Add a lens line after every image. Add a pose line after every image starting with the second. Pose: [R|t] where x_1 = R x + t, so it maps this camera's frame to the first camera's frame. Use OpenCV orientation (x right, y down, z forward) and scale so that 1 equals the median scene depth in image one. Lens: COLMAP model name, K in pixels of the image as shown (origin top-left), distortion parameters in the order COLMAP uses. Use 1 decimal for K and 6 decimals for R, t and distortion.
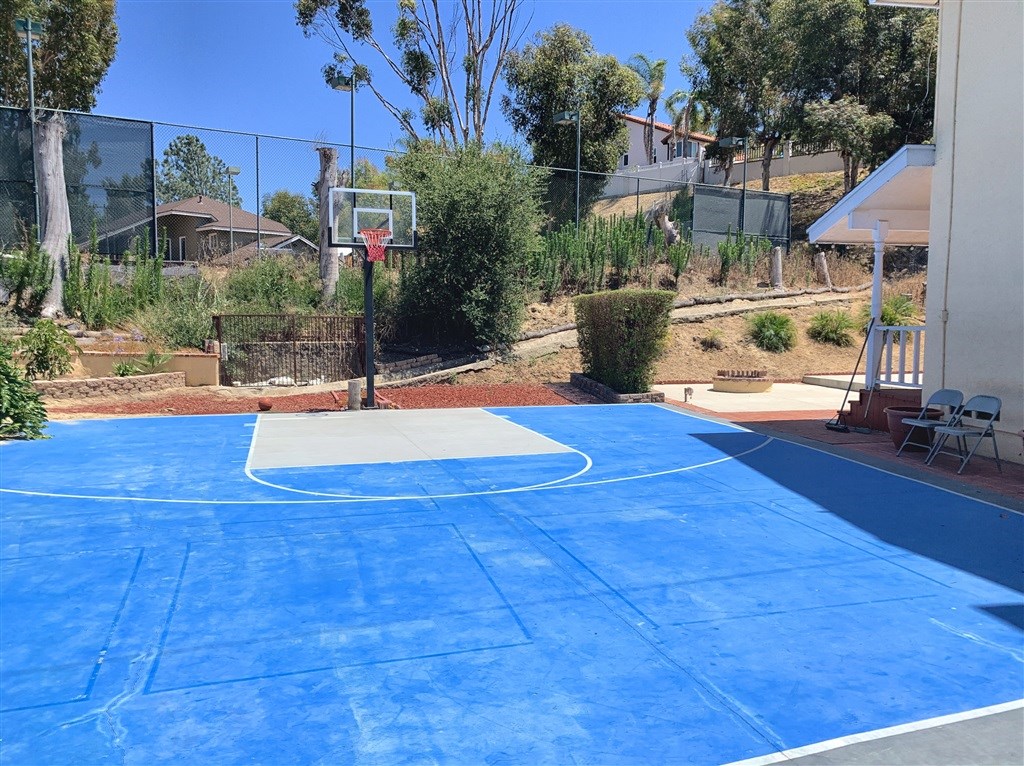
lens RADIAL K [[799.4, 0, 512.2], [0, 799.4, 383.3], [0, 0, 1]] dist [0.036472, -0.001421]
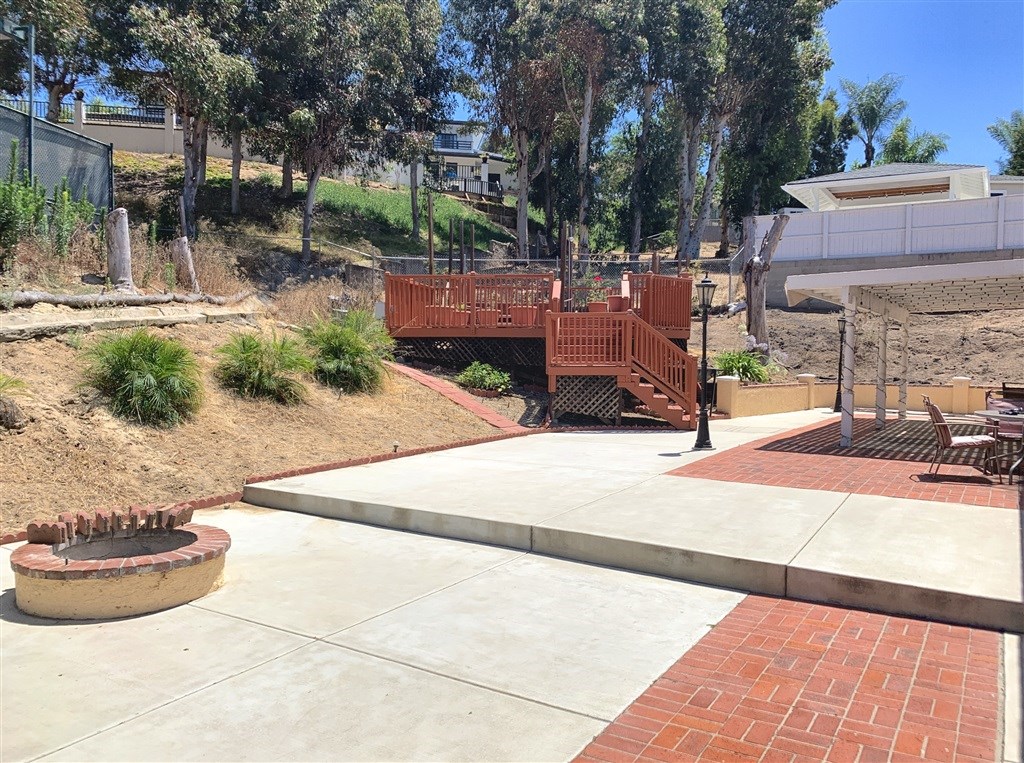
lens RADIAL K [[799.4, 0, 511.8], [0, 799.4, 378.5], [0, 0, 1]] dist [0.036472, -0.001421]
pose [[0.668695, -0.018905, 0.743296, 0.113891], [0.043883, 0.998938, -0.014071, -0.043065], [-0.742241, 0.042027, 0.668814, 0.489305]]
